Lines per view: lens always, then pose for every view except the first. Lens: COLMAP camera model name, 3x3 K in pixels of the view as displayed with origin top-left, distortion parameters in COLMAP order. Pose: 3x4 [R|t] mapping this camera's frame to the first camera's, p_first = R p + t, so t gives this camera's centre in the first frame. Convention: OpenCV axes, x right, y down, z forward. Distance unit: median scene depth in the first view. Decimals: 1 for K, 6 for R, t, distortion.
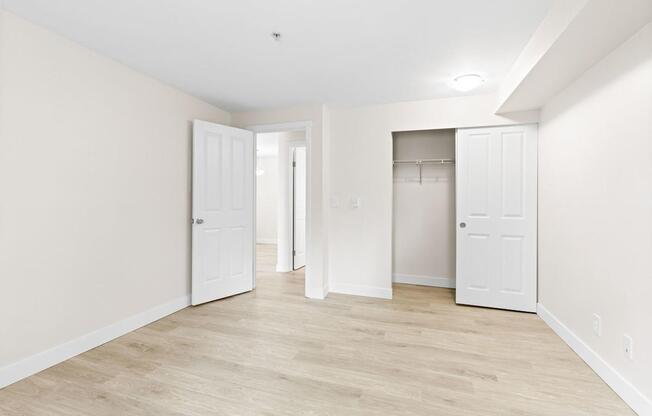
lens RADIAL K [[290.3, 0, 324.9], [0, 290.3, 204.7], [0, 0, 1]] dist [0.001357, -0.000300]
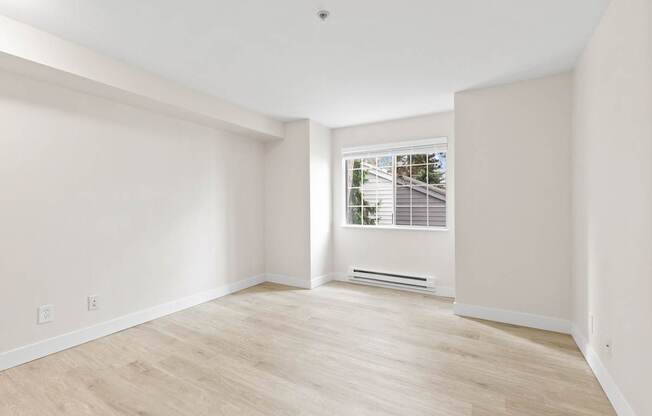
lens RADIAL K [[290.3, 0, 324.9], [0, 290.3, 204.7], [0, 0, 1]] dist [0.001357, -0.000300]
pose [[-0.978204, -0.001795, 0.207641, -0.364356], [0.001629, 0.999866, 0.016316, -0.027136], [-0.207642, 0.016298, -0.978069, 1.901540]]
